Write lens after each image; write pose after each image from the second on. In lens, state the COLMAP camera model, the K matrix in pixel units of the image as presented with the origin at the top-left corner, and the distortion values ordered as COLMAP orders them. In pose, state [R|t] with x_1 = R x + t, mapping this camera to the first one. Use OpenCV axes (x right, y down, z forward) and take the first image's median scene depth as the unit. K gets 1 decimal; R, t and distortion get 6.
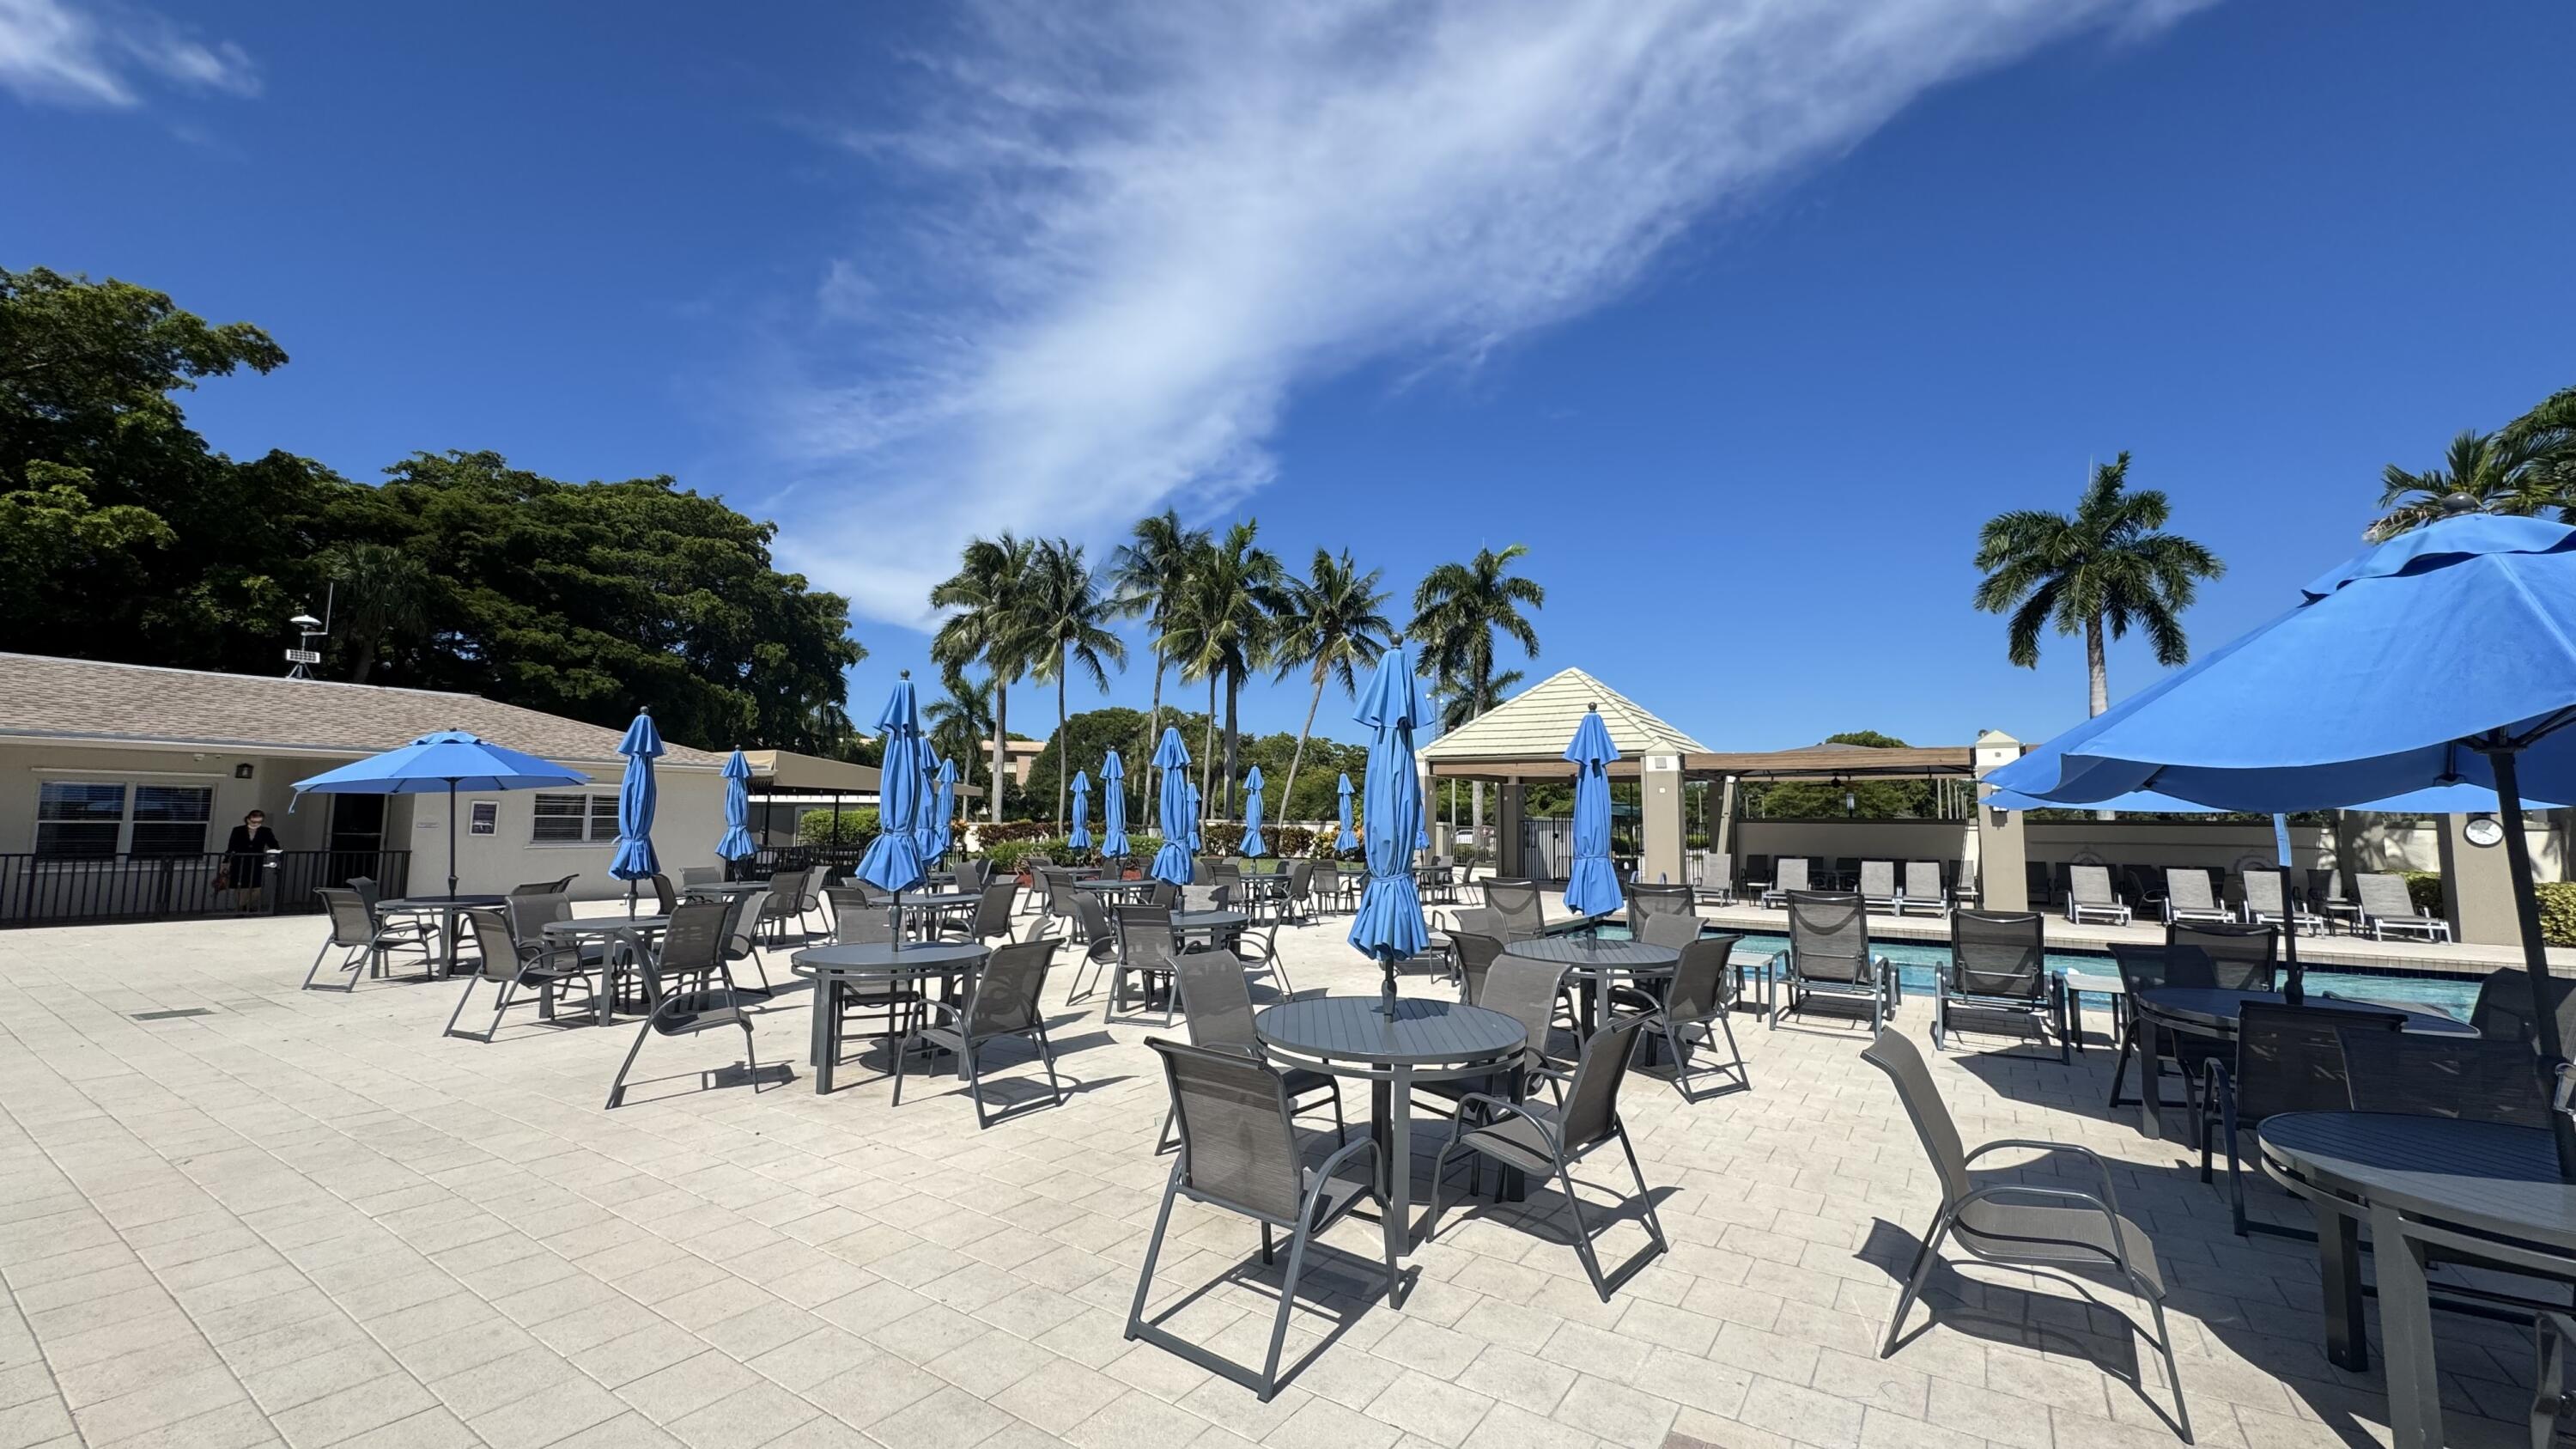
lens RADIAL K [[1031.1, 0, 1294.8], [0, 1031.1, 733.7], [0, 0, 1]] dist [0.000837, 0.000156]
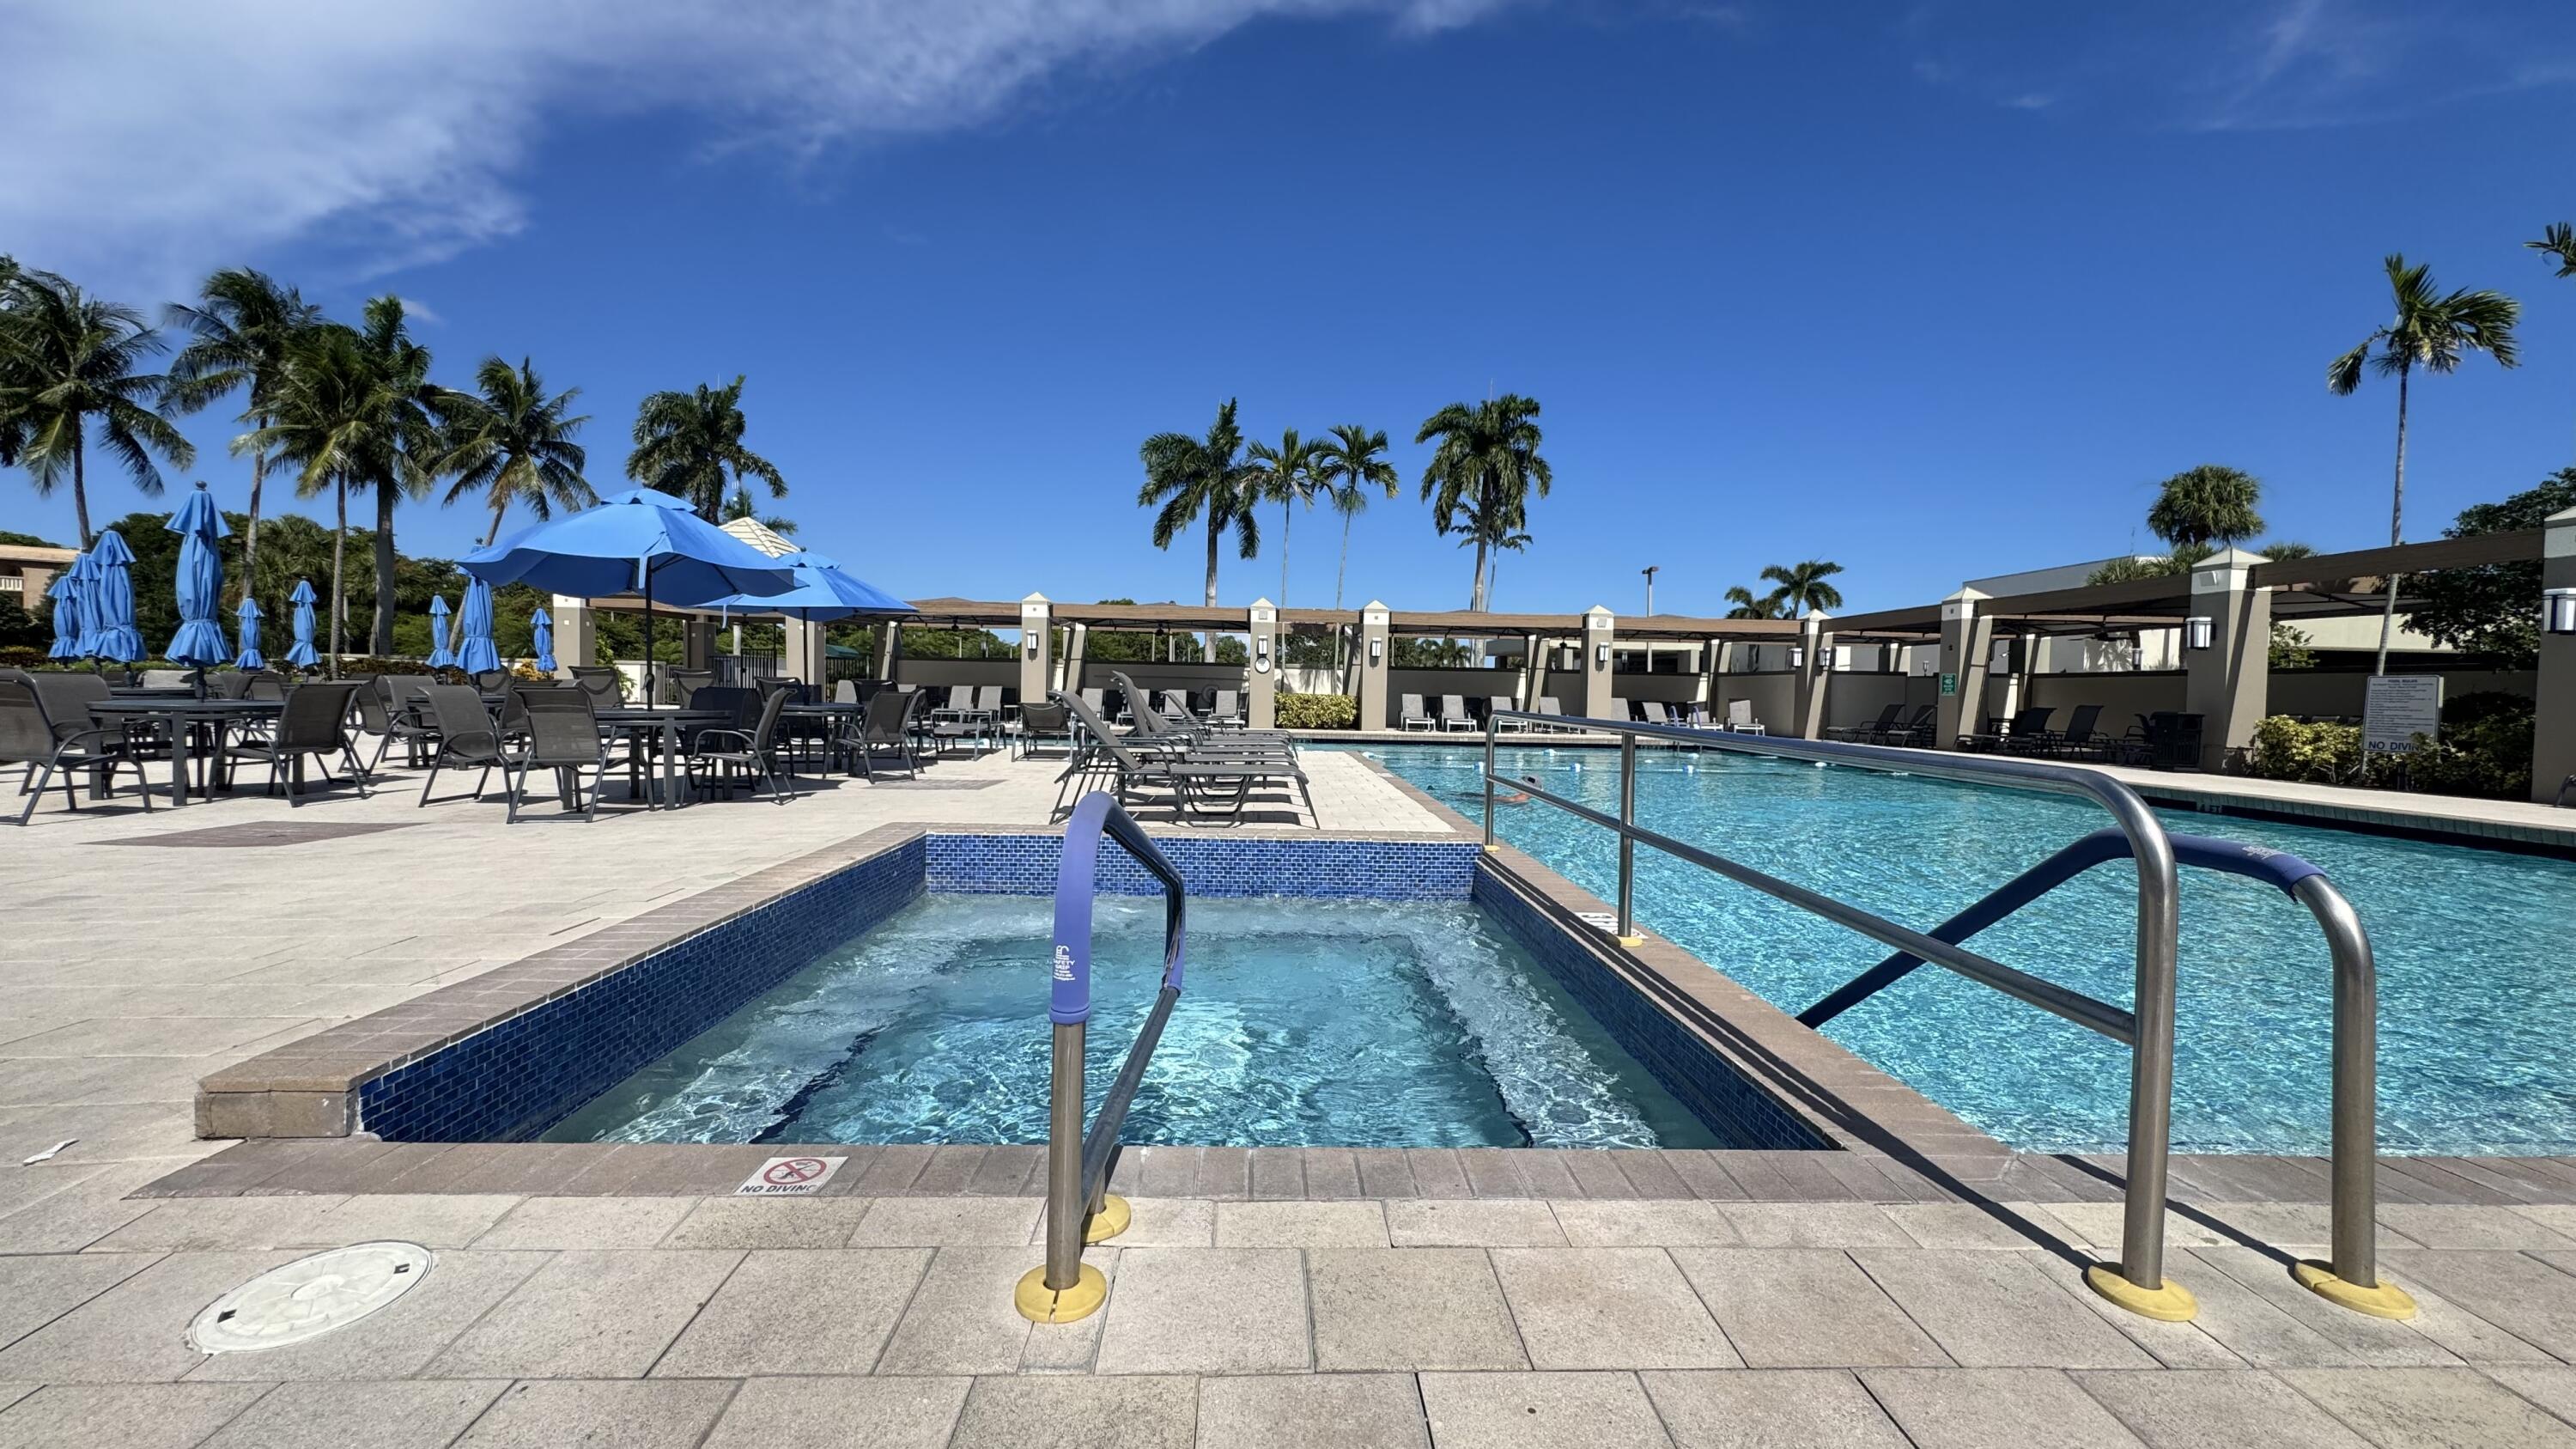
lens RADIAL K [[1031.1, 0, 1294.8], [0, 1031.1, 733.7], [0, 0, 1]] dist [0.000837, 0.000156]
pose [[0.816622, -0.017908, 0.576896, 0.066995], [-0.060773, 0.991294, 0.116800, 0.000937], [-0.573965, -0.130441, 0.808424, -0.170069]]
